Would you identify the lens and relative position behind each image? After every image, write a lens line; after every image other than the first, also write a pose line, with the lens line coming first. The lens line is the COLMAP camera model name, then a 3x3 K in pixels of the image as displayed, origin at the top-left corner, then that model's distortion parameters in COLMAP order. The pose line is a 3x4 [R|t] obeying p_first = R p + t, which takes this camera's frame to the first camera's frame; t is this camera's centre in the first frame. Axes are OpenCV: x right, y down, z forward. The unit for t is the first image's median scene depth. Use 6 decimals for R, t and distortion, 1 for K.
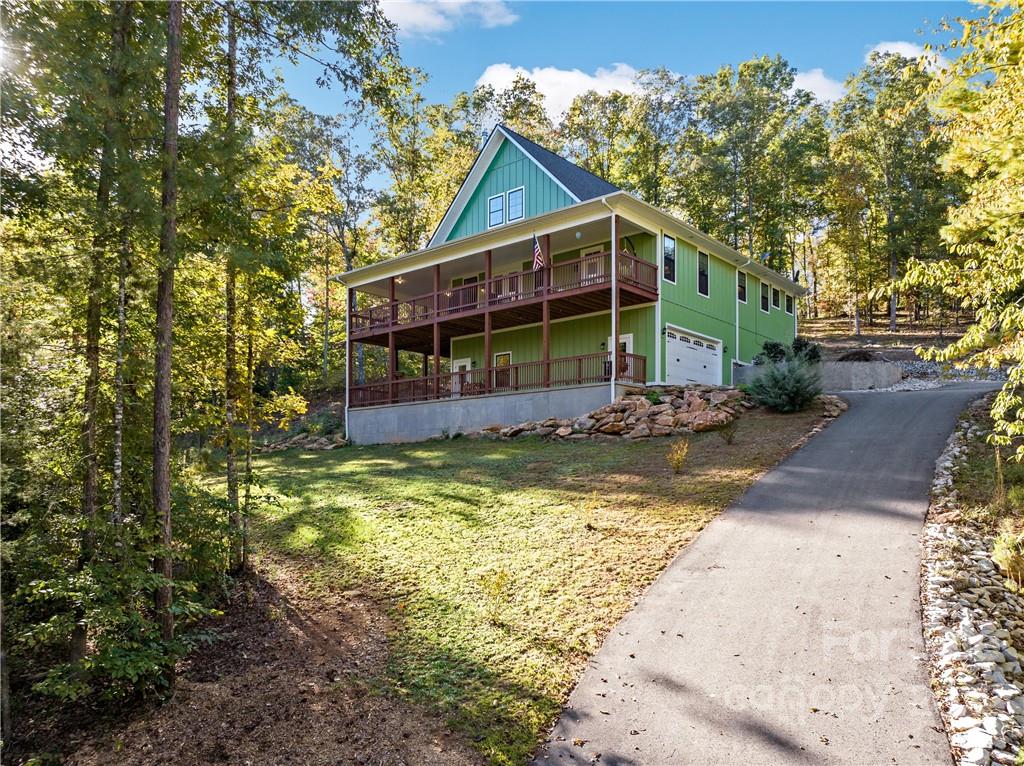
lens RADIAL K [[768.8, 0, 513.6], [0, 768.8, 480.5], [0, 0, 1]] dist [-0.004726, -0.010789]
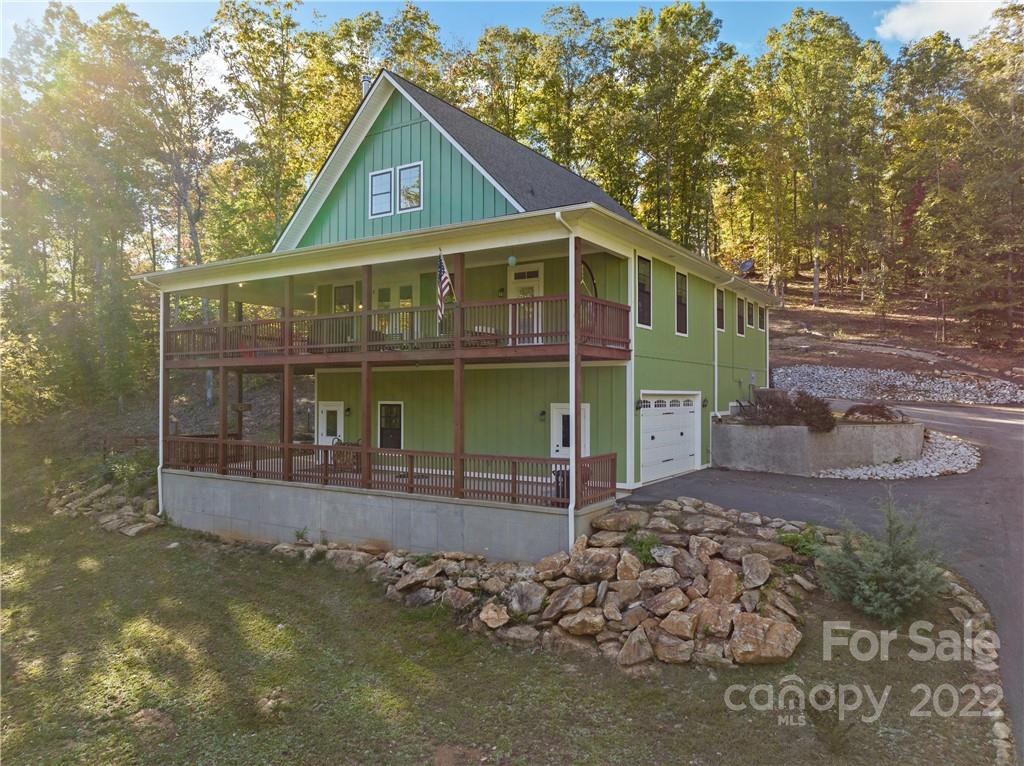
lens RADIAL K [[725.7, 0, 512.0], [0, 725.7, 383.0], [0, 0, 1]] dist [-0.029095, 0.000684]
pose [[0.989392, 0.001712, 0.145258, -0.000532], [-0.000765, 0.999978, -0.006580, -0.116646], [-0.145266, 0.006400, 0.989372, 0.225523]]
